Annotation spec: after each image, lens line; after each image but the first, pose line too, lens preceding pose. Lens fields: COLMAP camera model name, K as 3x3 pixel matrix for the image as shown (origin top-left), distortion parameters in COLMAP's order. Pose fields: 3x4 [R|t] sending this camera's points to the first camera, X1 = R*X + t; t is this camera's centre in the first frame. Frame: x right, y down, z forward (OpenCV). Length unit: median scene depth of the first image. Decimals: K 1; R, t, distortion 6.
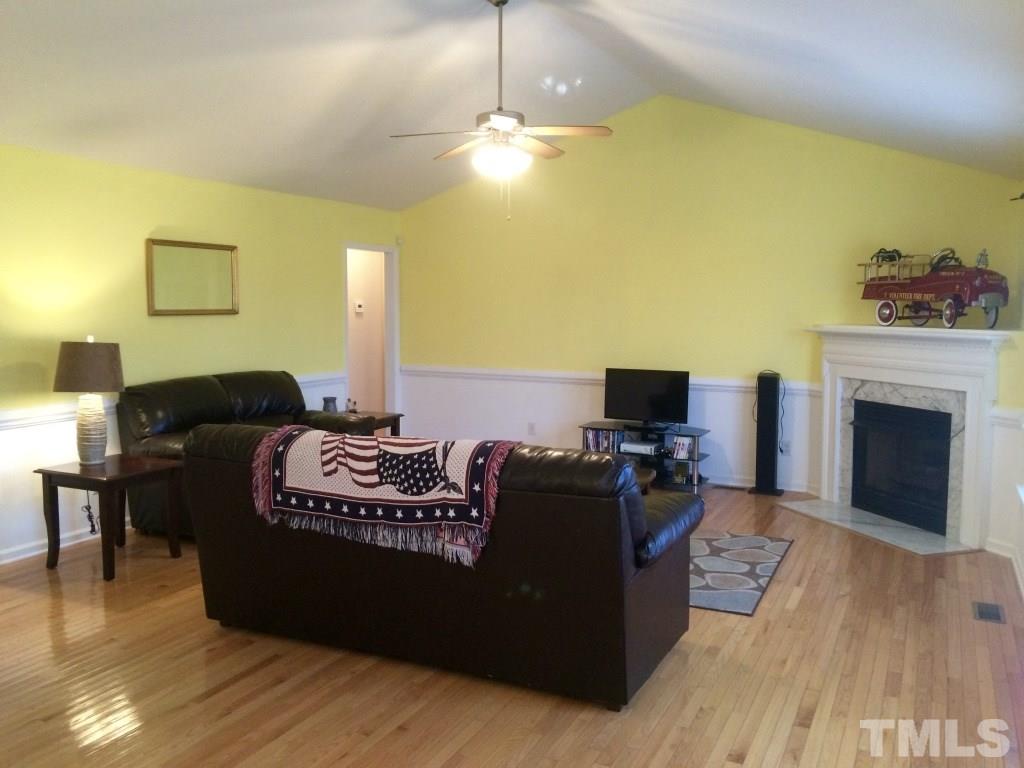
lens RADIAL K [[875.7, 0, 511.0], [0, 875.7, 380.9], [0, 0, 1]] dist [0.056280, -0.068323]
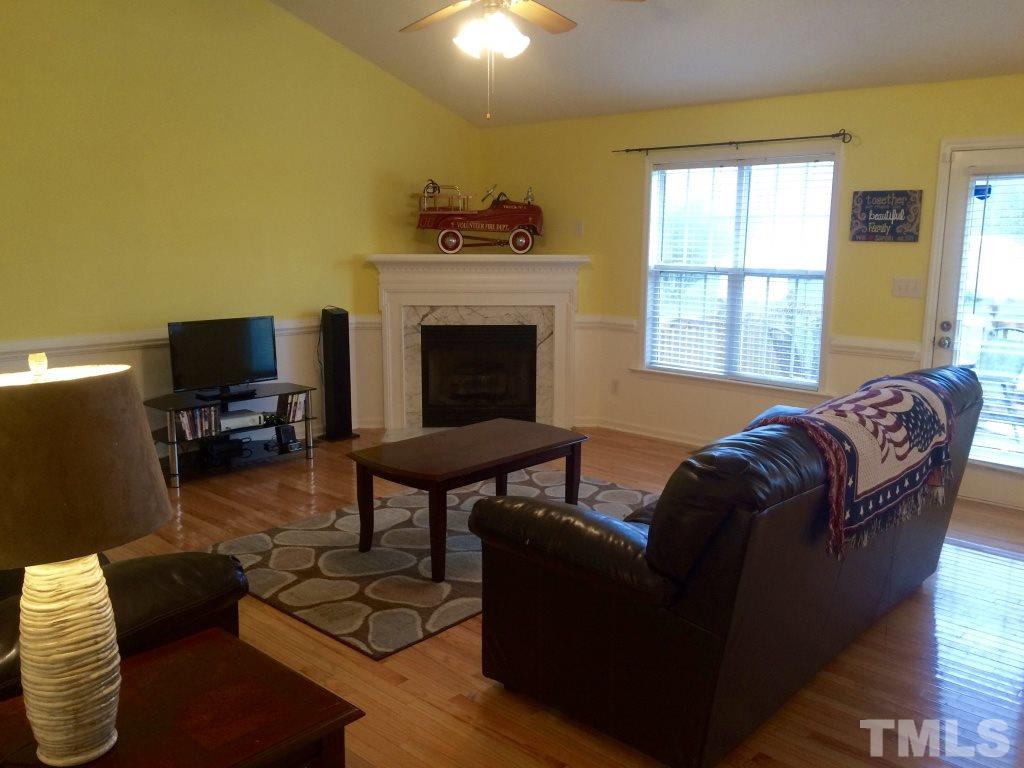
lens RADIAL K [[875.7, 0, 512.7], [0, 875.7, 385.7], [0, 0, 1]] dist [0.056280, -0.068323]
pose [[0.266888, -0.168970, 0.948799, -0.588604], [0.081097, 0.984956, 0.152597, -0.059692], [-0.960309, 0.036218, 0.276576, 0.626646]]
